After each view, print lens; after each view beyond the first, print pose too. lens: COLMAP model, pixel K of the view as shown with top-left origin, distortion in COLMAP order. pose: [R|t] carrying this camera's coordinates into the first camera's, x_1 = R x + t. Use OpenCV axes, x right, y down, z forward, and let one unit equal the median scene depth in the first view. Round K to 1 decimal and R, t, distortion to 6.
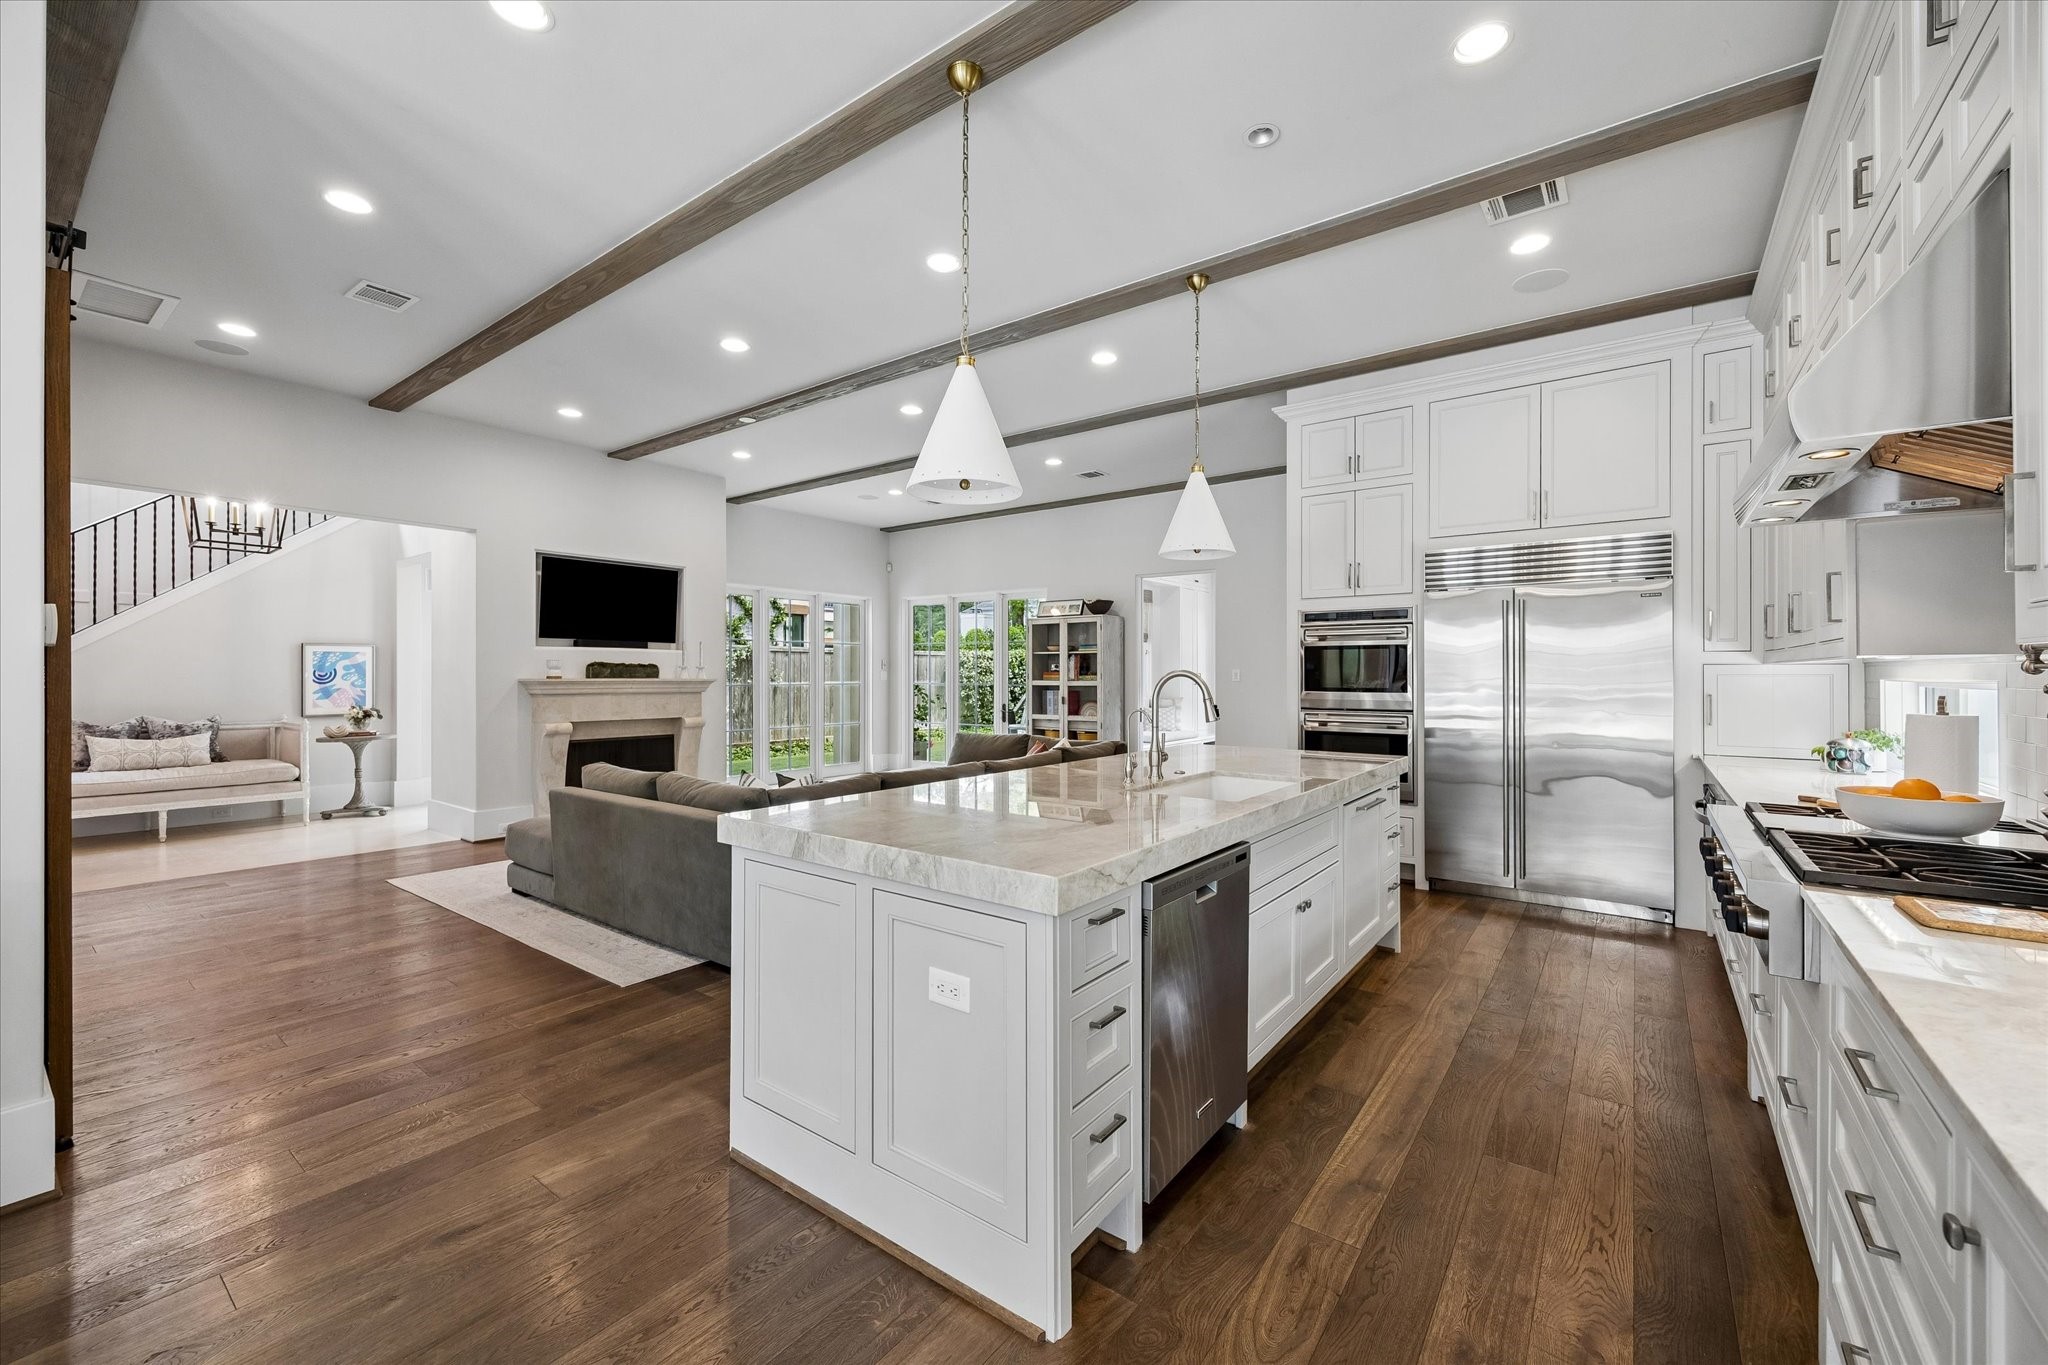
lens RADIAL K [[817.0, 0, 1053.7], [0, 817.0, 673.7], [0, 0, 1]] dist [0.000440, 0.000086]
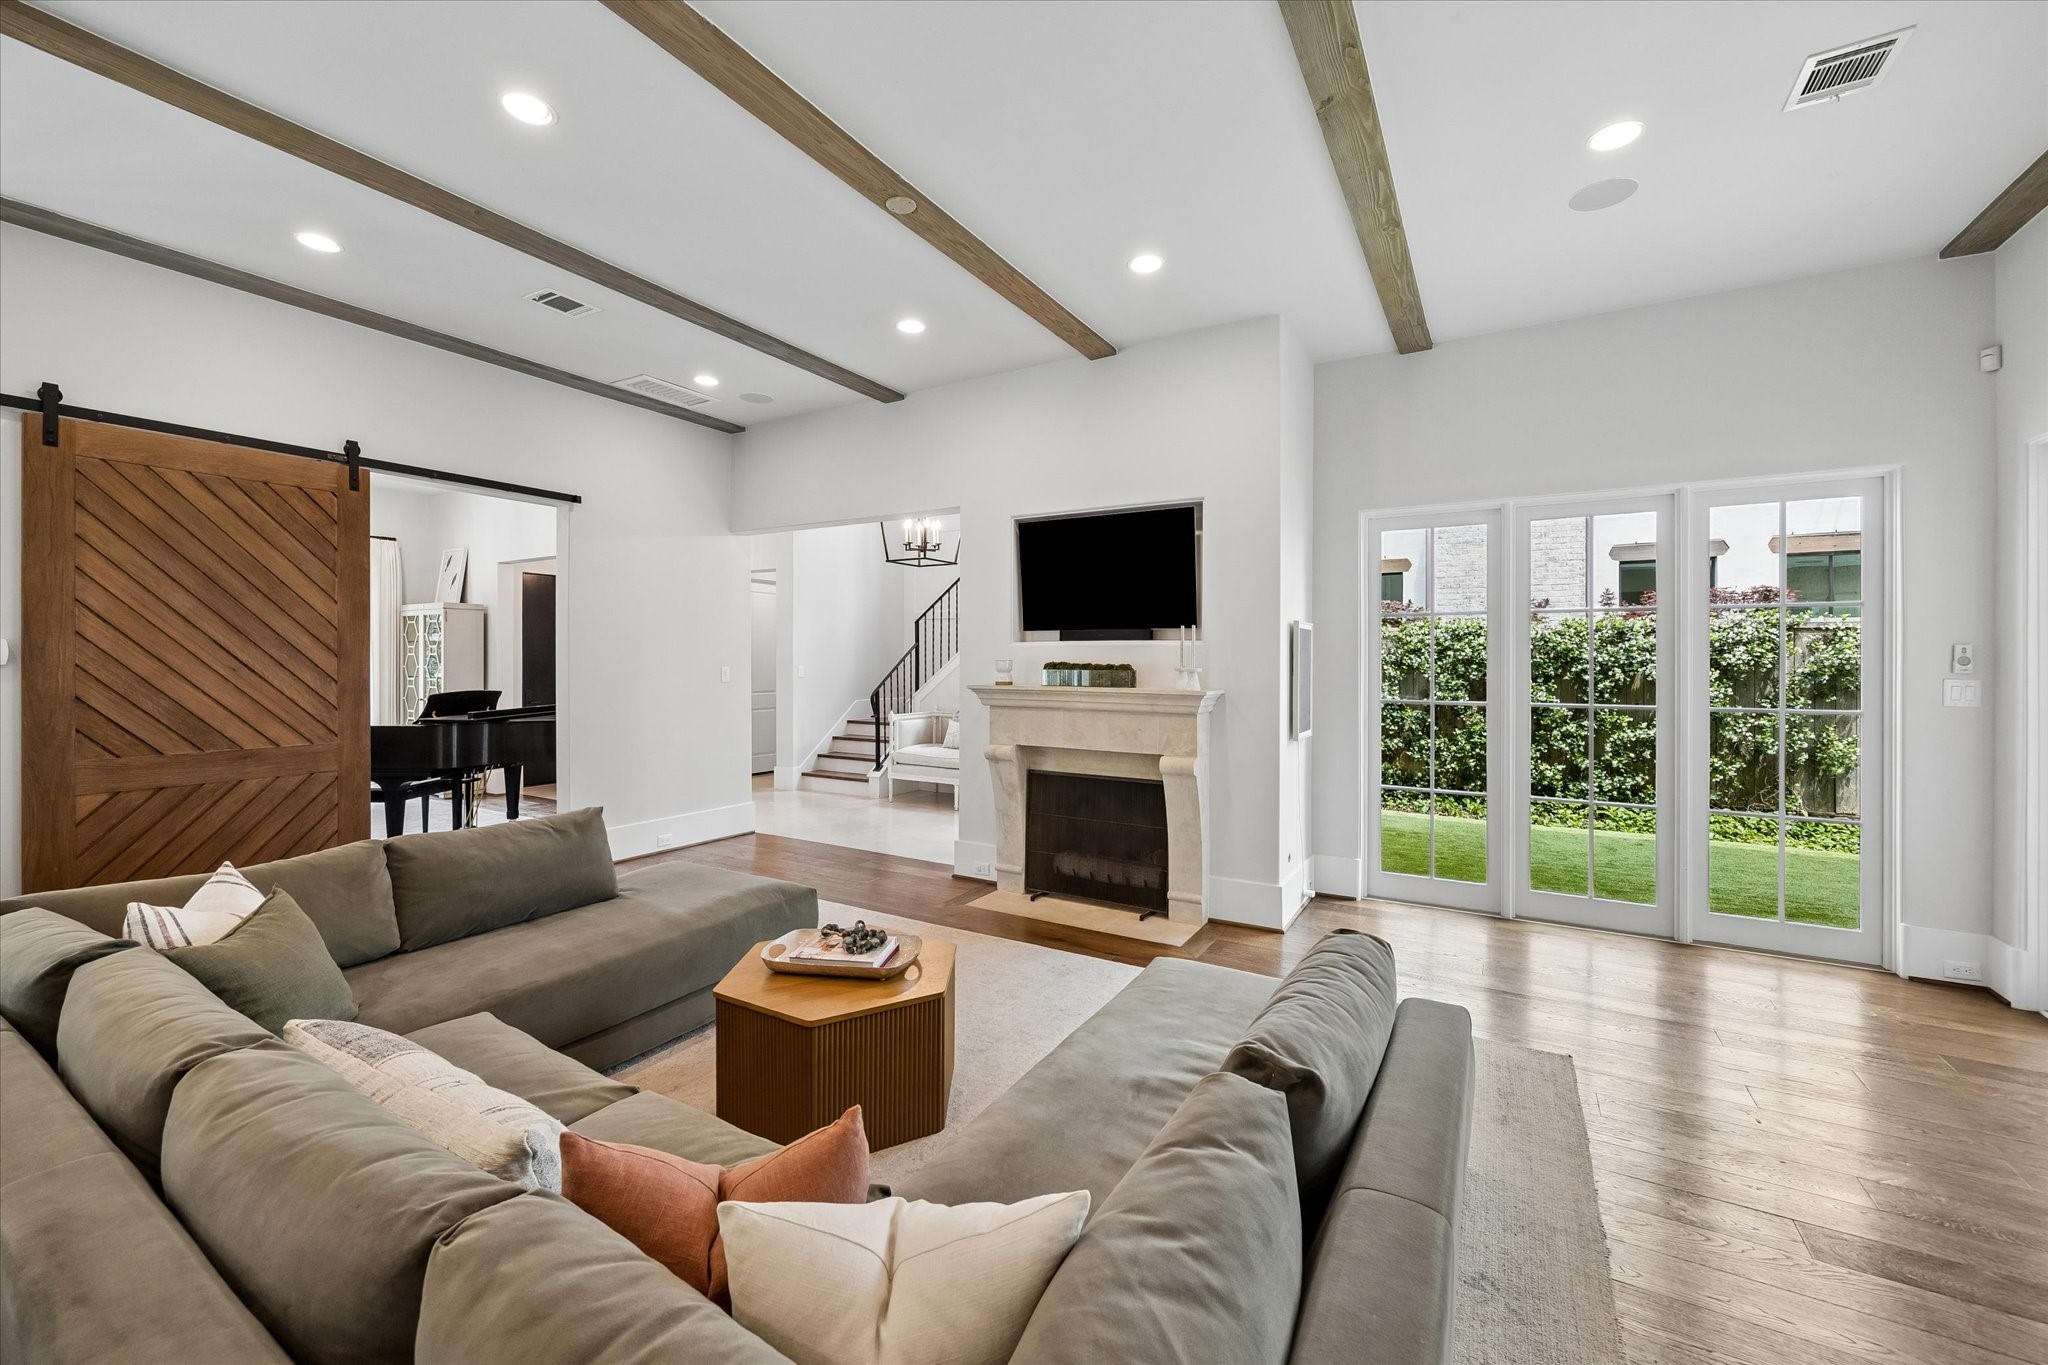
lens RADIAL K [[822.0, 0, 1019.1], [0, 822.0, 686.8], [0, 0, 1]] dist [0.001348, -0.000003]
pose [[0.084781, 0.029616, -0.995959, 0.128810], [-0.001256, 0.999561, 0.029616, -0.013381], [0.996399, -0.001260, 0.084781, 0.846245]]
